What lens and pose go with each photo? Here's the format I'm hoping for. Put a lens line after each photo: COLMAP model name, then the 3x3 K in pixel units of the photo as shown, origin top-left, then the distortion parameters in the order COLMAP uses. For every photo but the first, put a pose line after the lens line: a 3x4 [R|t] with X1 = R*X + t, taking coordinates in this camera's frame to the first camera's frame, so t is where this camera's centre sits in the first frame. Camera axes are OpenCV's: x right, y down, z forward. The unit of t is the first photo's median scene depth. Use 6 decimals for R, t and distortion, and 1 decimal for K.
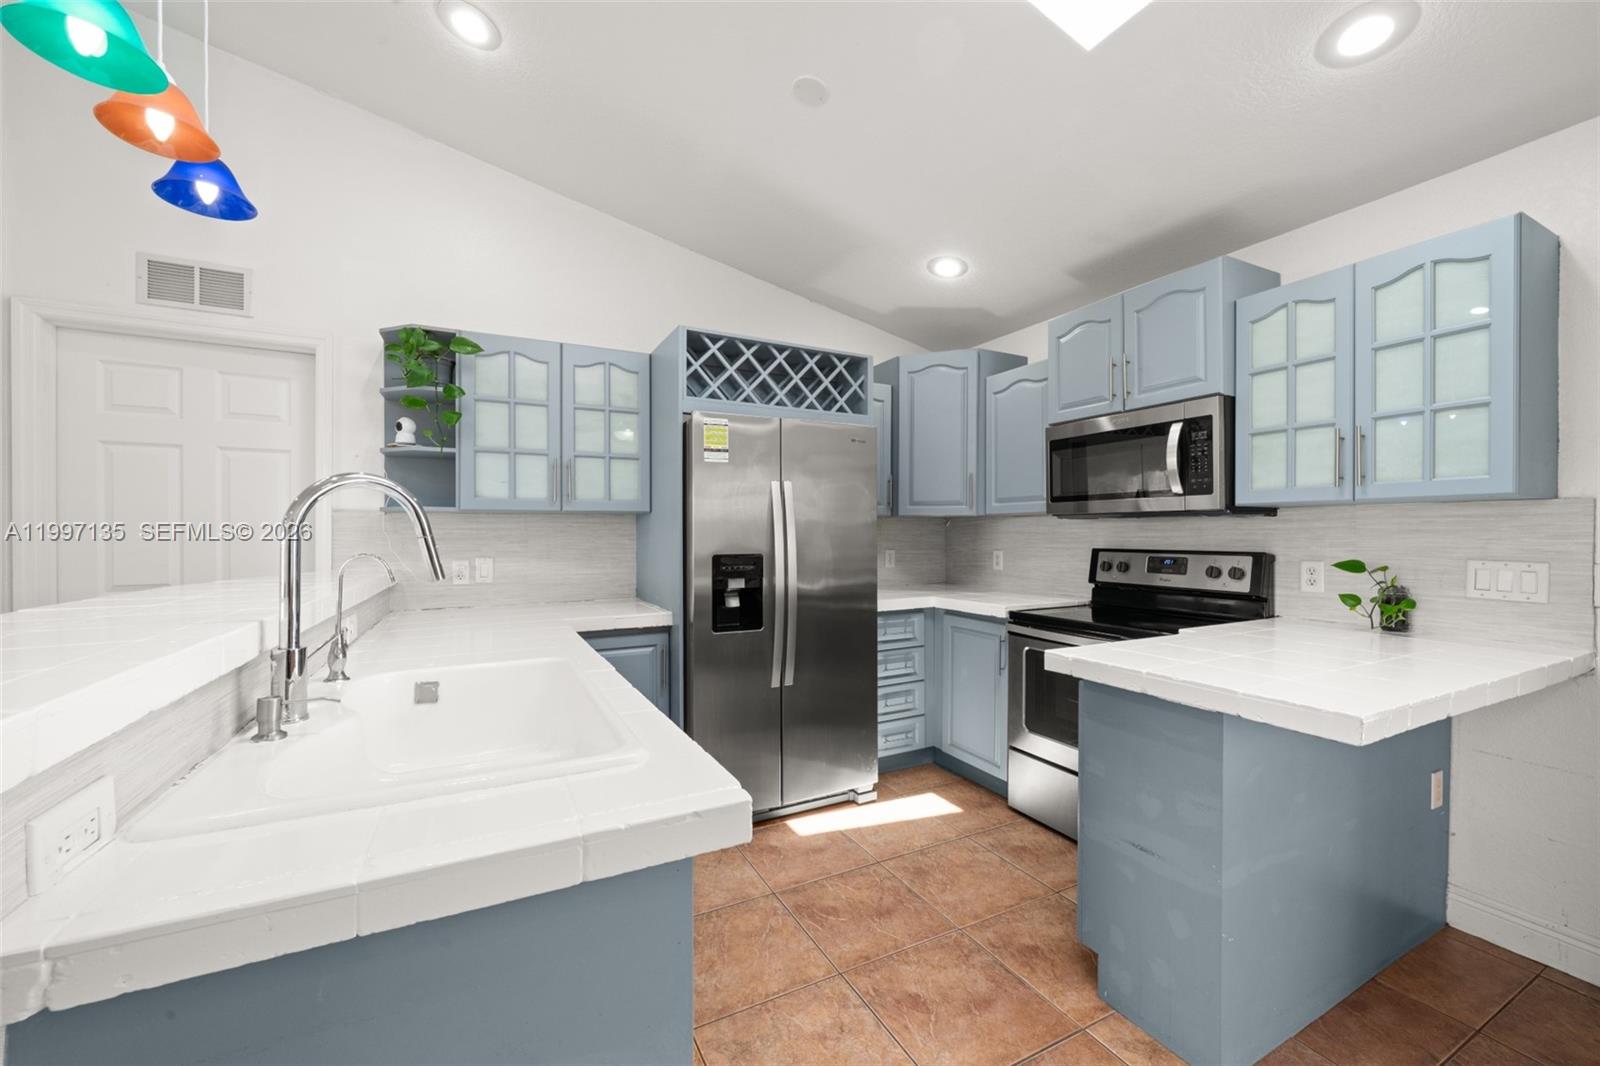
lens RADIAL K [[609.4, 0, 783.0], [0, 609.4, 536.4], [0, 0, 1]] dist [-0.003900, -0.000016]
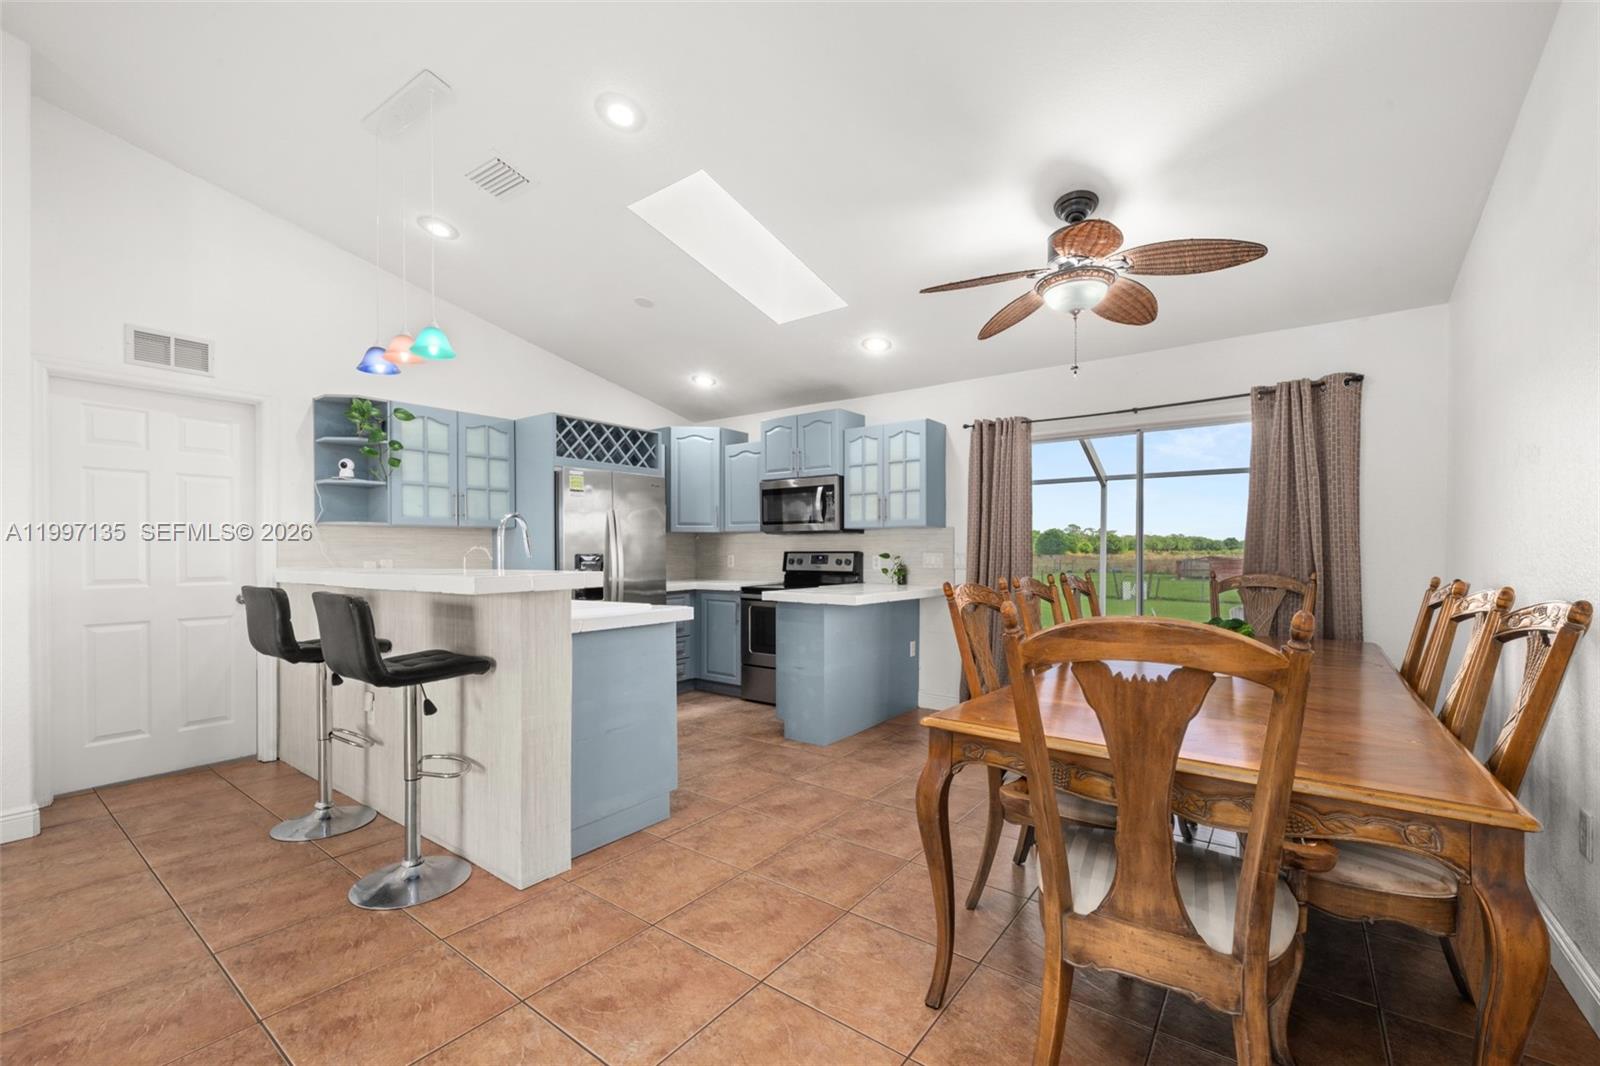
lens RADIAL K [[661.4, 0, 786.7], [0, 661.4, 556.3], [0, 0, 1]] dist [0.000829, 0.000407]
pose [[0.896472, -0.006608, 0.443052, -0.377106], [0.005400, 0.999977, 0.003988, 0.030053], [-0.443068, -0.001183, 0.896487, -0.813180]]
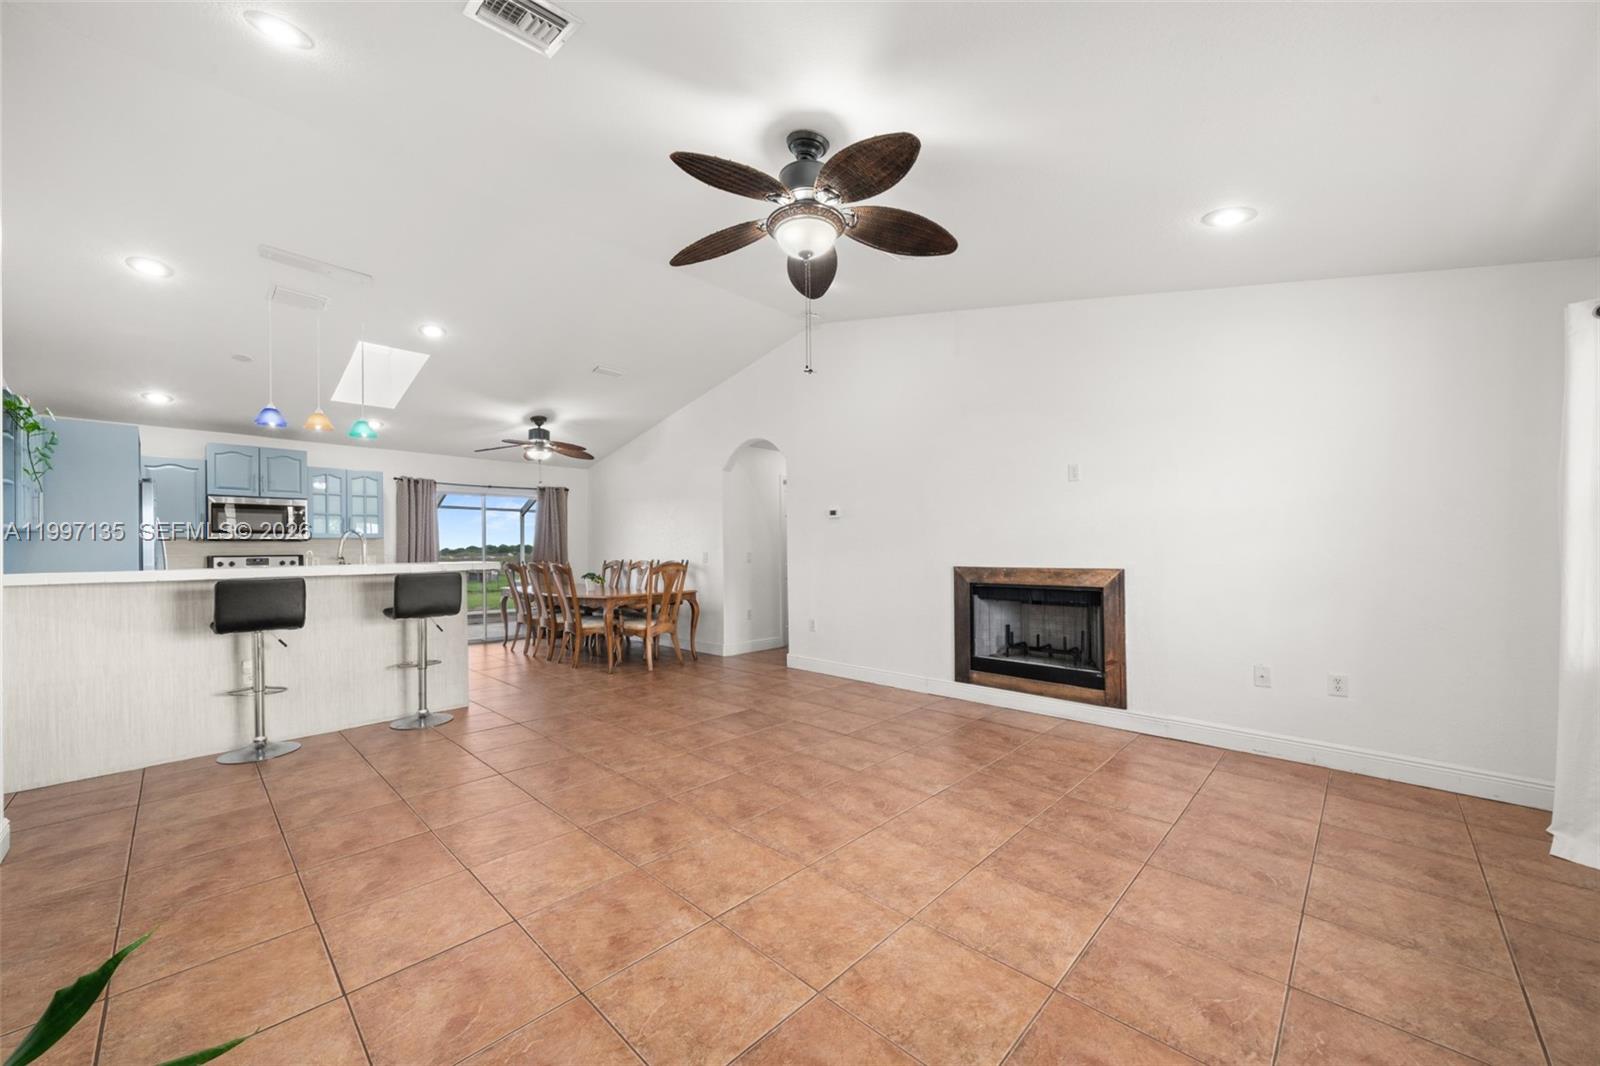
lens RADIAL K [[597.7, 0, 775.4], [0, 597.7, 554.3], [0, 0, 1]] dist [-0.003524, -0.000437]
pose [[-0.320705, -0.004095, 0.947170, -2.257866], [0.015857, 0.999827, 0.009691, 0.027902], [-0.947046, 0.018127, -0.320585, -0.158862]]
